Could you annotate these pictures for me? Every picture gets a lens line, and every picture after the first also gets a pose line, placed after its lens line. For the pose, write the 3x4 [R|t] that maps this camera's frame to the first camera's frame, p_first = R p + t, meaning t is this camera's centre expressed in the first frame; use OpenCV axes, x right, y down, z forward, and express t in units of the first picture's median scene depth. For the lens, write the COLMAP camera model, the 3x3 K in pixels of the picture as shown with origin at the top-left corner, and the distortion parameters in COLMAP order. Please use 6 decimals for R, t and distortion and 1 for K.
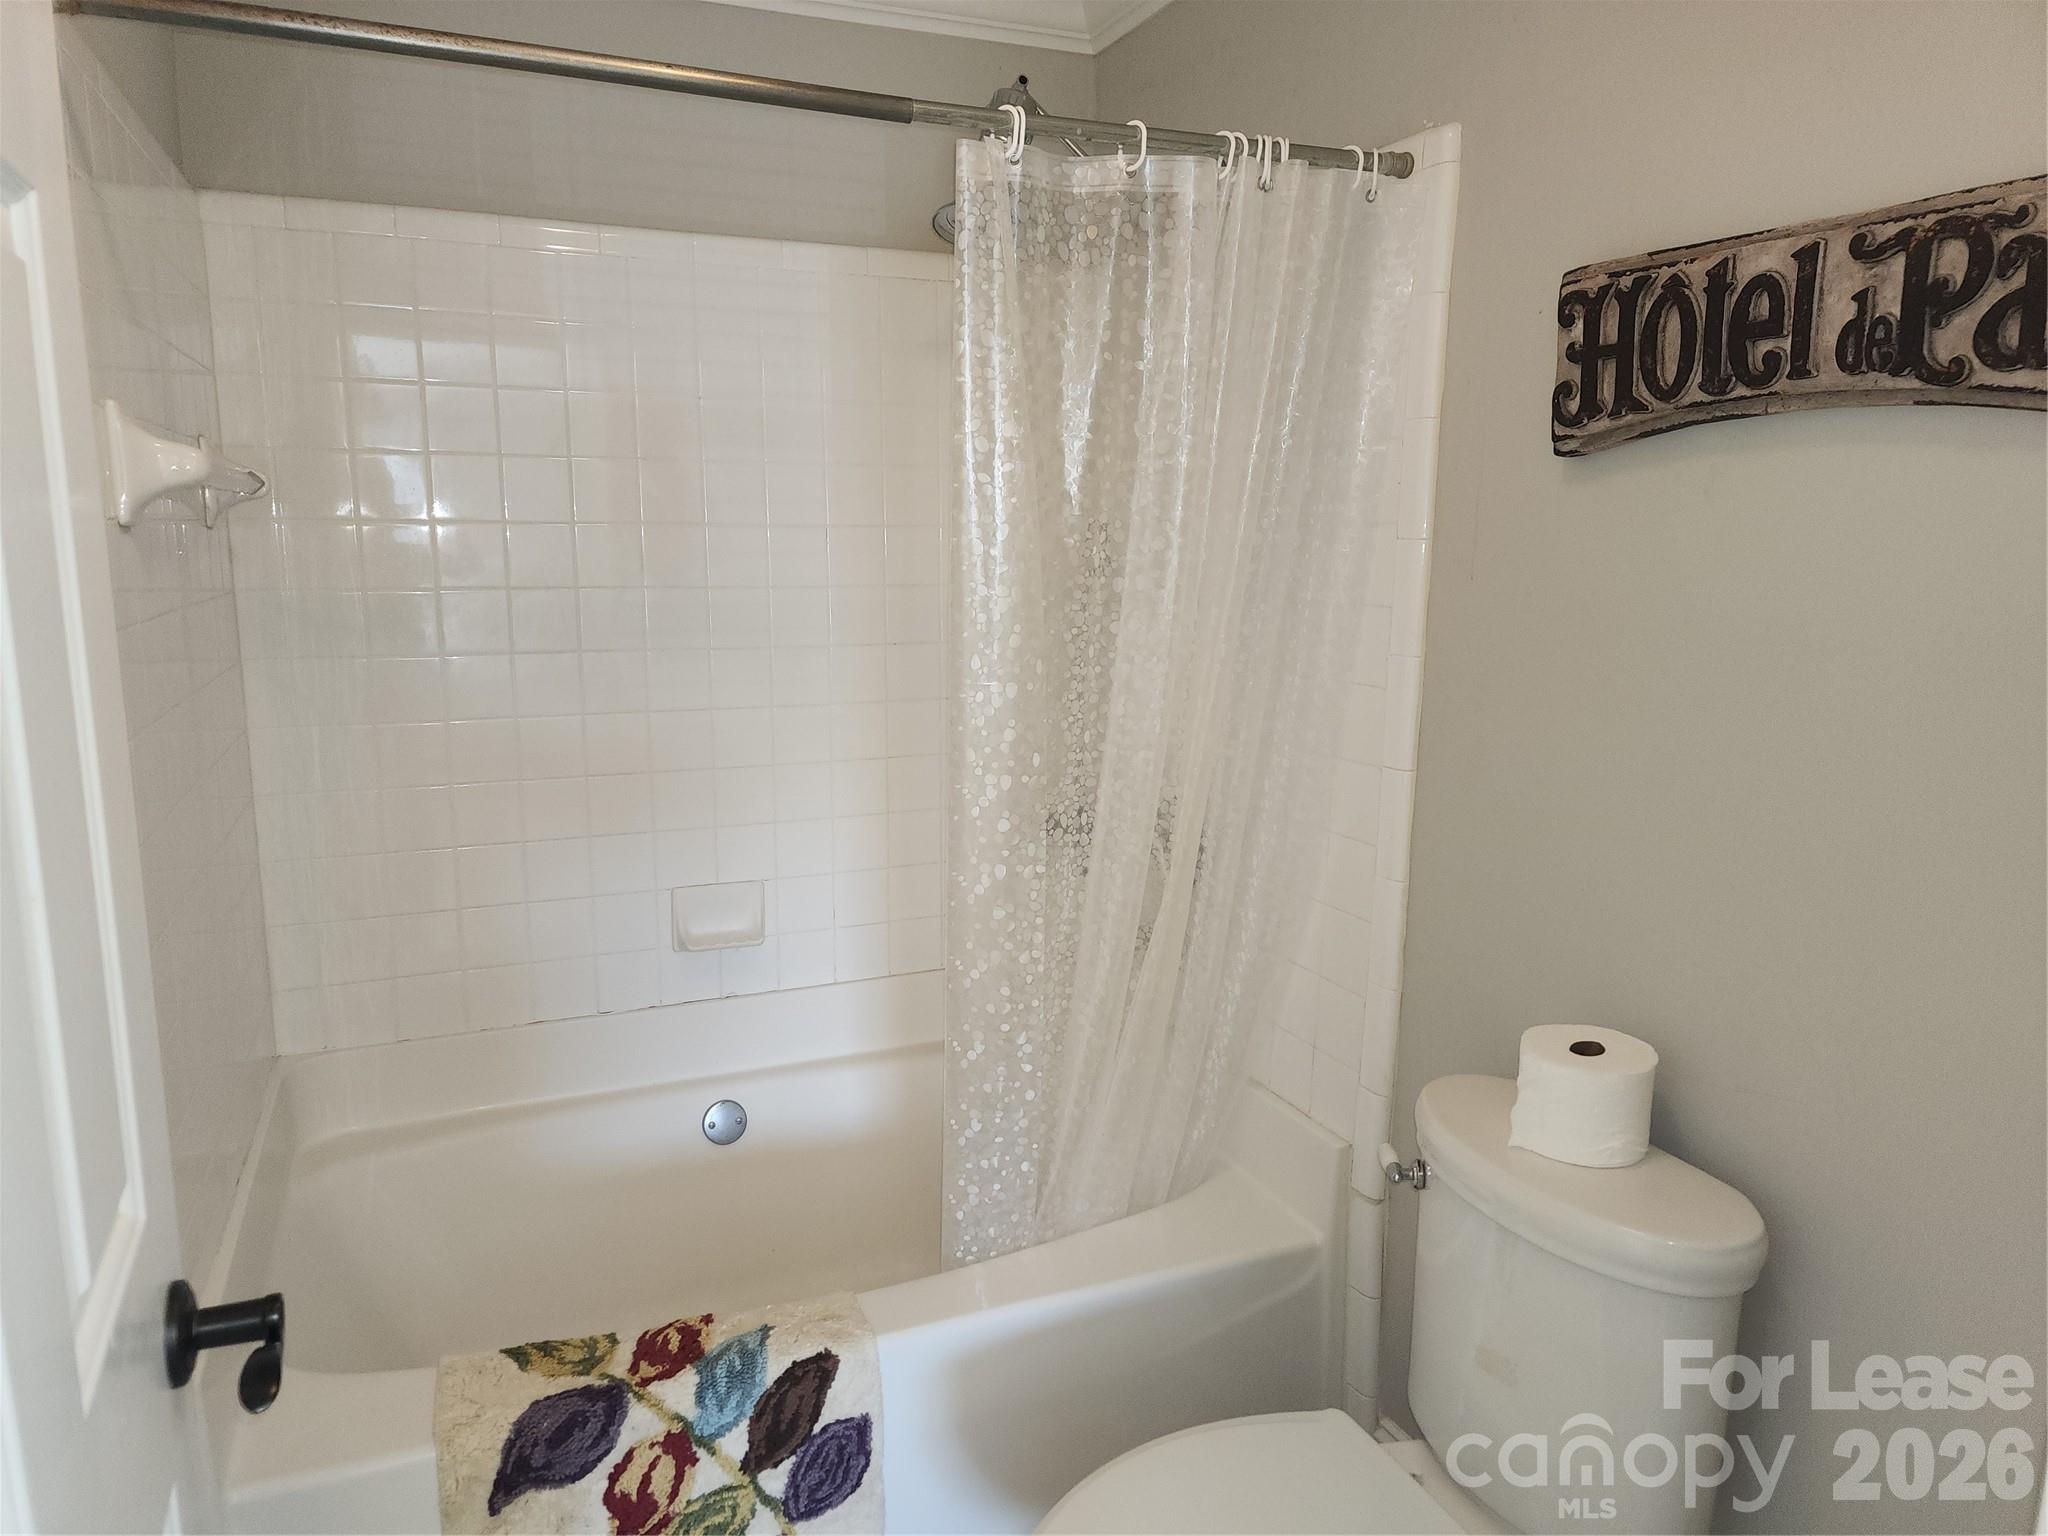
lens RADIAL K [[1367.0, 0, 1020.7], [0, 1367.0, 763.9], [0, 0, 1]] dist [0.070978, -0.065225]
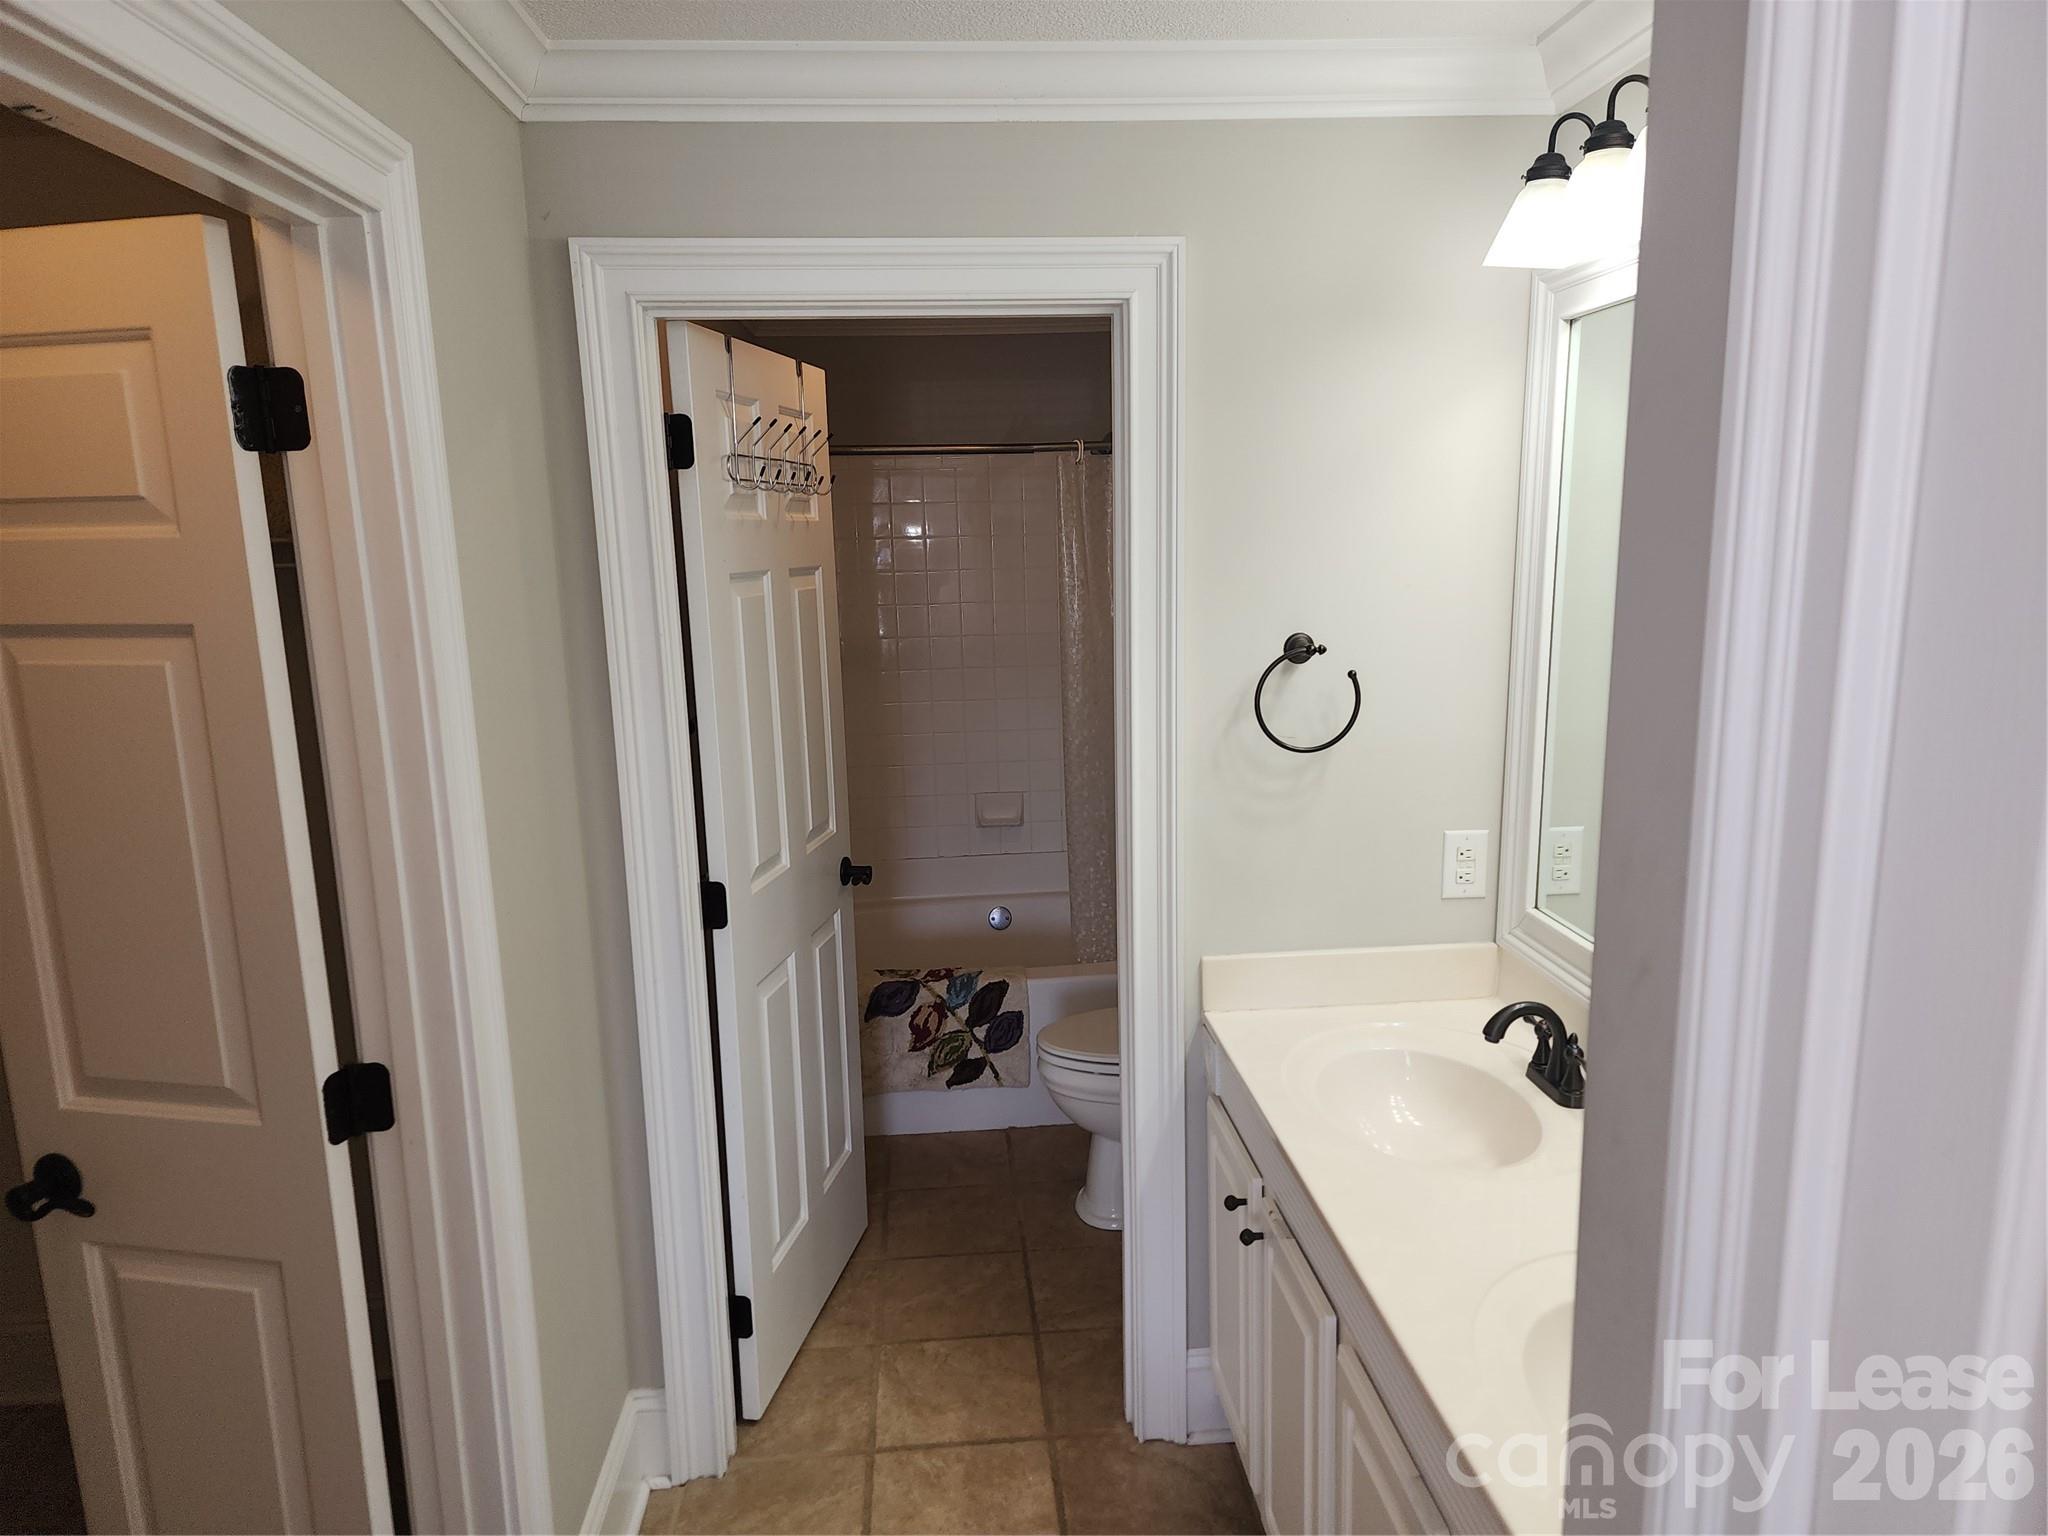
lens RADIAL K [[1367.0, 0, 1027.0], [0, 1367.0, 773.3], [0, 0, 1]] dist [0.070978, -0.065225]
pose [[0.945818, 0.021154, -0.324007, 0.631044], [-0.019406, 0.999774, 0.008627, 0.065648], [0.324116, -0.001872, 0.946015, -1.139541]]
